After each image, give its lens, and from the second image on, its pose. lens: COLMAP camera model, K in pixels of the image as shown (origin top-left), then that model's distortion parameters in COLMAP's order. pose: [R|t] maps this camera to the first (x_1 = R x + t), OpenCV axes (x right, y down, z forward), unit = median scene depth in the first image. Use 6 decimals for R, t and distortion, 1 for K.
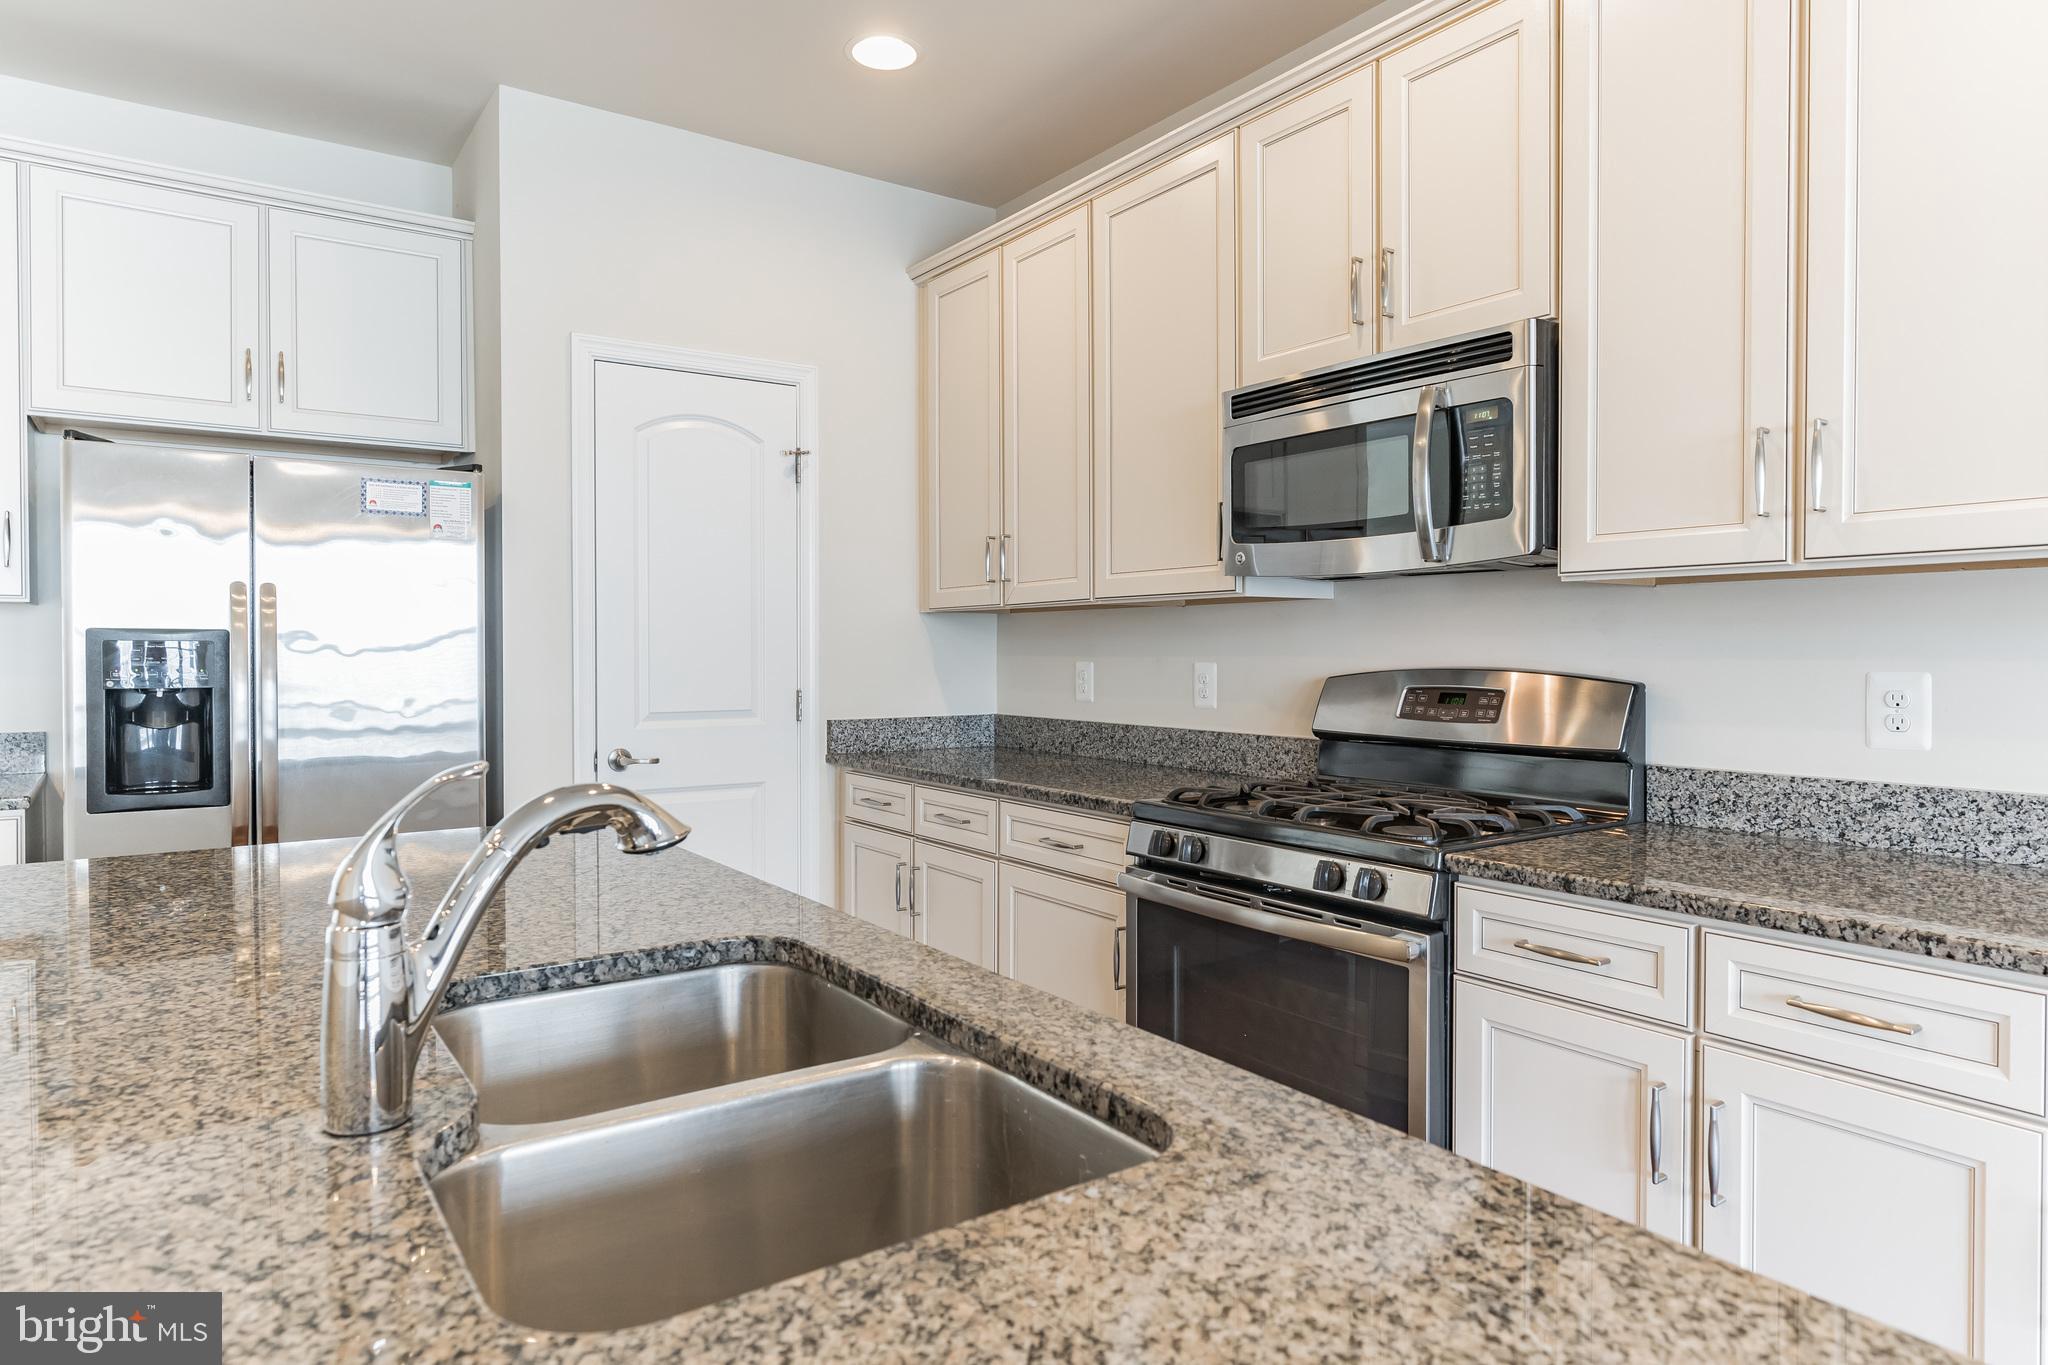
lens RADIAL K [[1219.7, 0, 1026.1], [0, 1219.7, 669.1], [0, 0, 1]] dist [-0.000013, 0.002421]
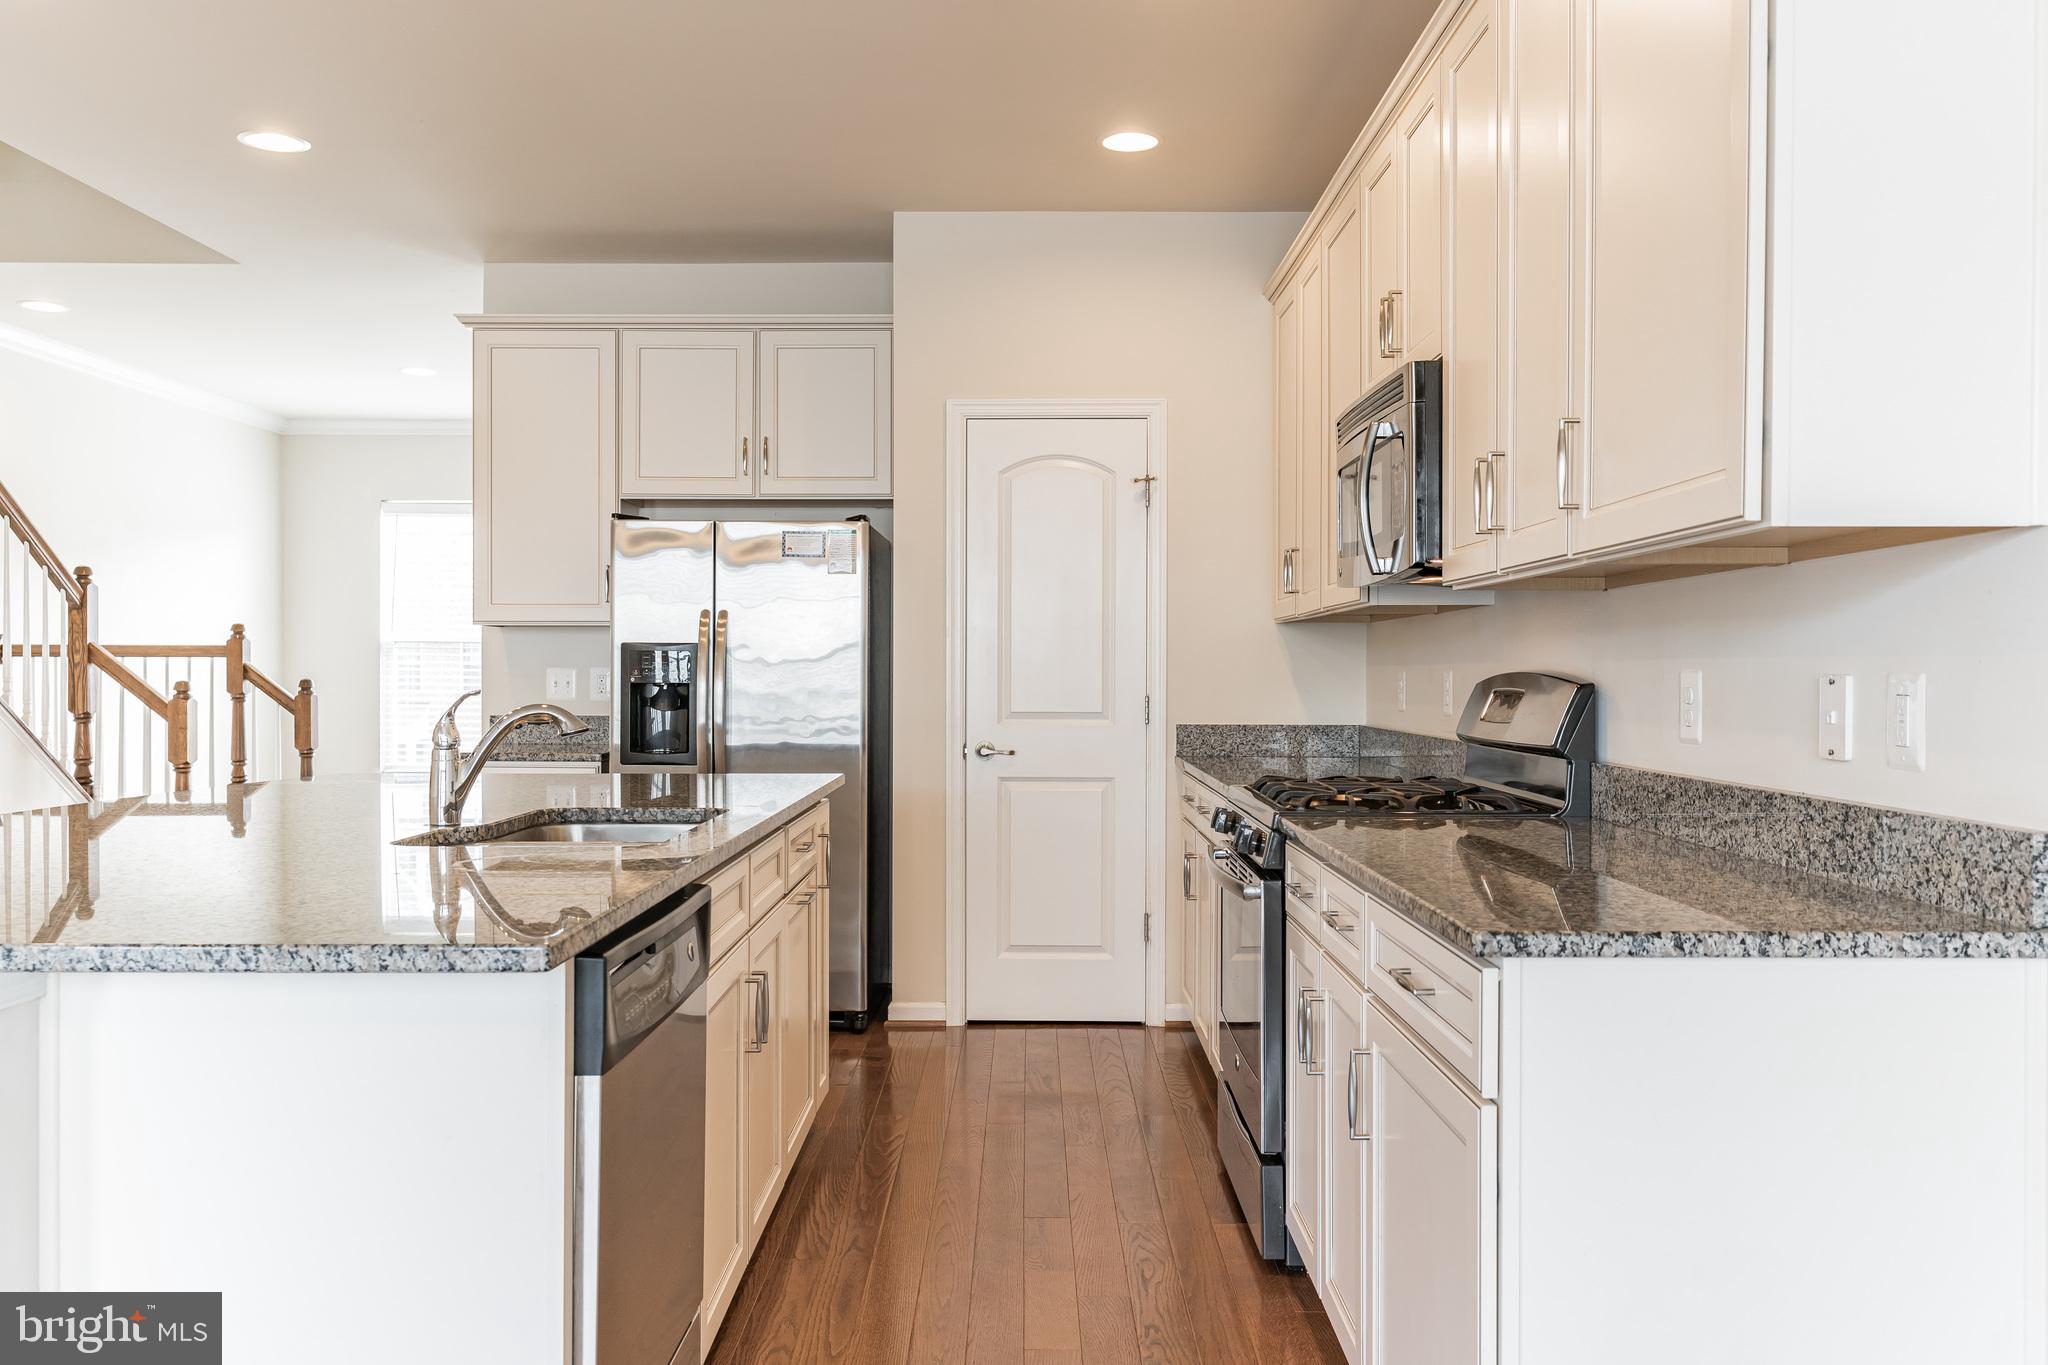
lens RADIAL K [[1644.3, 0, 1023.0], [0, 1644.3, 680.9], [0, 0, 1]] dist [-0.001470, -0.000250]
pose [[0.817672, 0.005625, -0.575657, 0.728706], [-0.012203, 0.999897, -0.007561, 0.020809], [0.575555, 0.013207, 0.817657, -0.342782]]
